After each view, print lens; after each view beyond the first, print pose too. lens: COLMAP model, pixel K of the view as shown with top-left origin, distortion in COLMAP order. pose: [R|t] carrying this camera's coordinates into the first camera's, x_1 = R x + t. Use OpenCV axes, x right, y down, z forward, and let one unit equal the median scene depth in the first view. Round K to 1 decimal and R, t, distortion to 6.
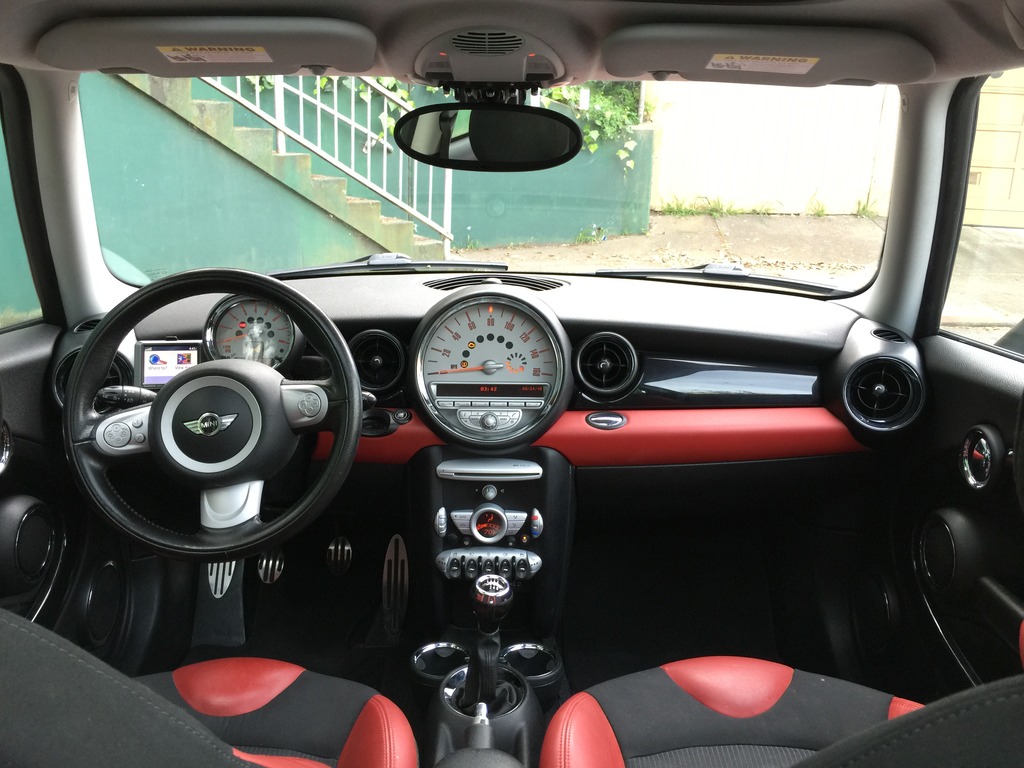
lens RADIAL K [[857.7, 0, 514.3], [0, 857.7, 384.9], [0, 0, 1]] dist [0.081305, -0.106619]
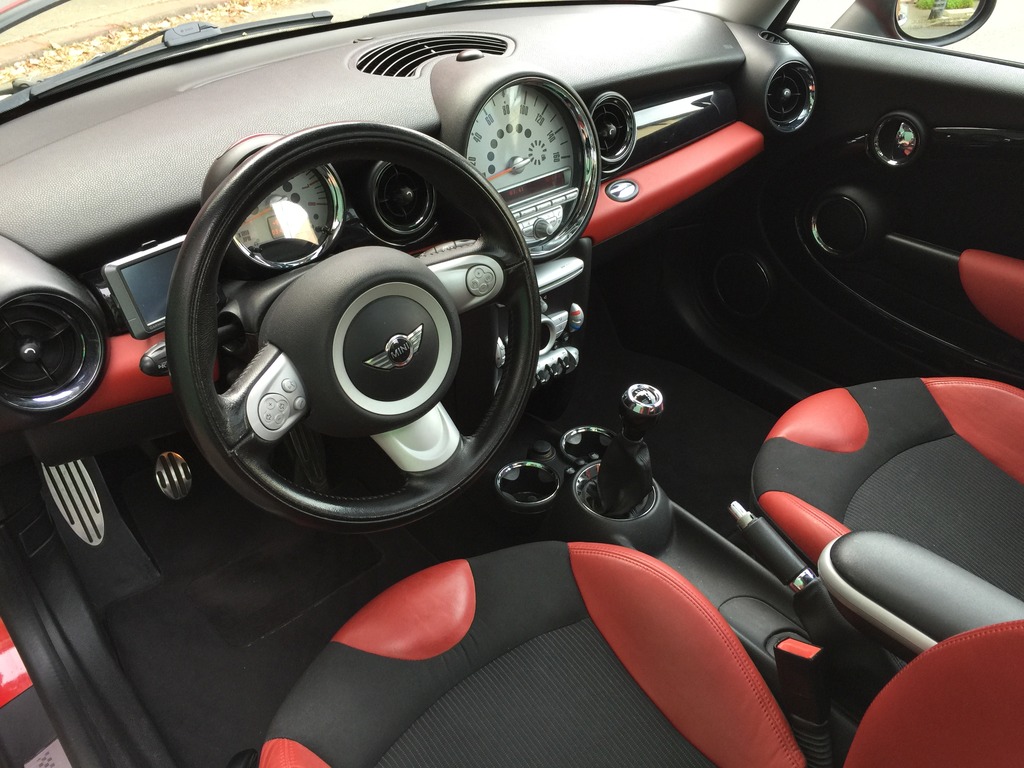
lens RADIAL K [[857.7, 0, 512.4], [0, 857.7, 379.0], [0, 0, 1]] dist [0.081305, -0.106619]
pose [[0.759127, -0.385246, 0.524701, -0.557672], [0.178560, 0.898384, 0.401275, -0.172826], [-0.625973, -0.210928, 0.750778, 0.319253]]
